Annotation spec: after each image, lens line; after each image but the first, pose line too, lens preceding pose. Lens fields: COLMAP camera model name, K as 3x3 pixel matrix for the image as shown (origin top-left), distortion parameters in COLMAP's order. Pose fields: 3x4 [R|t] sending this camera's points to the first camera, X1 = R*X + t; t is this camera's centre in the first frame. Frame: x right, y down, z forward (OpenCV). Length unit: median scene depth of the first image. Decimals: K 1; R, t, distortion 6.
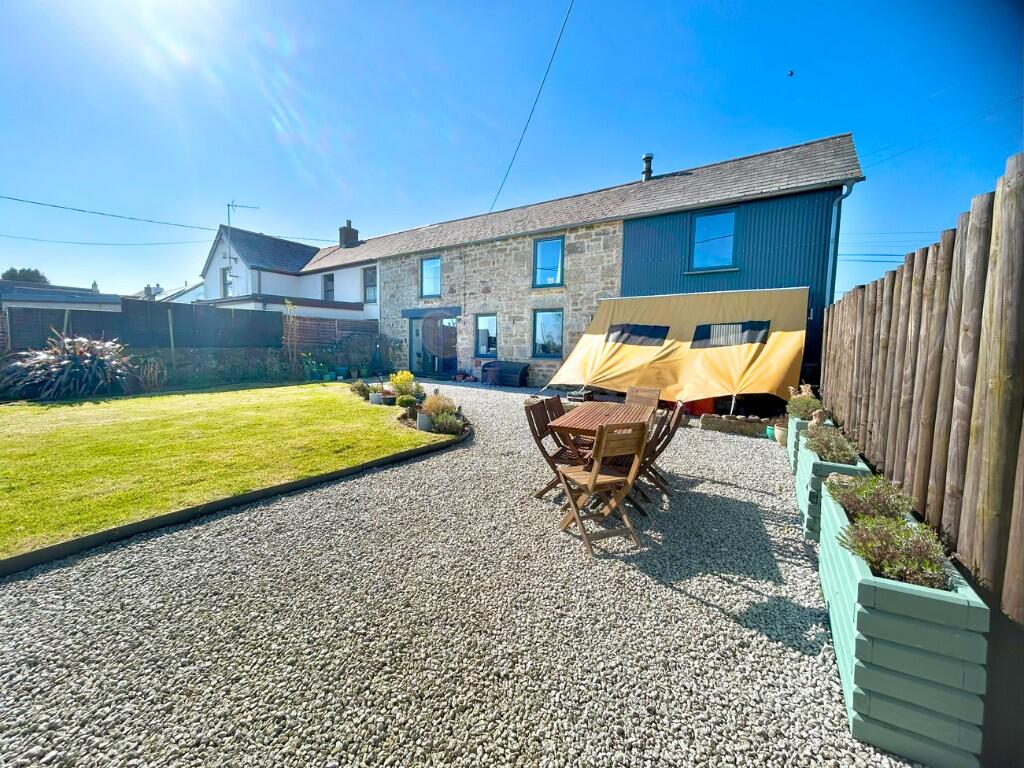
lens RADIAL K [[411.0, 0, 509.8], [0, 411.0, 383.8], [0, 0, 1]] dist [0.000424, -0.000441]
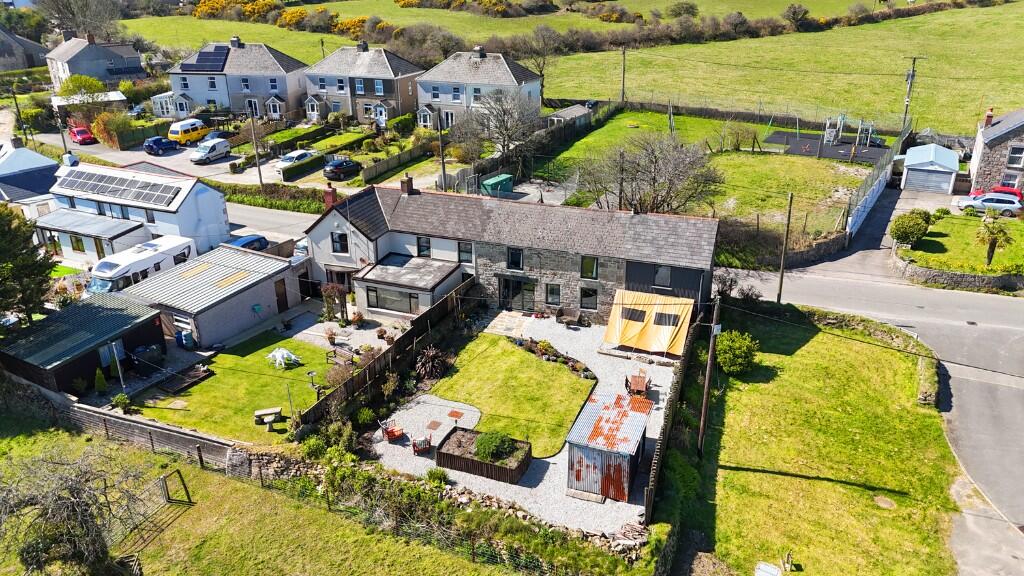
lens RADIAL K [[737.3, 0, 512.0], [0, 737.3, 288.0], [0, 0, 1]] dist [0.062974, -0.000007]
pose [[0.972369, -0.114840, 0.203249, -1.004518], [0.046110, 0.947963, 0.315024, -1.325521], [-0.228850, -0.296948, 0.927065, -2.273518]]
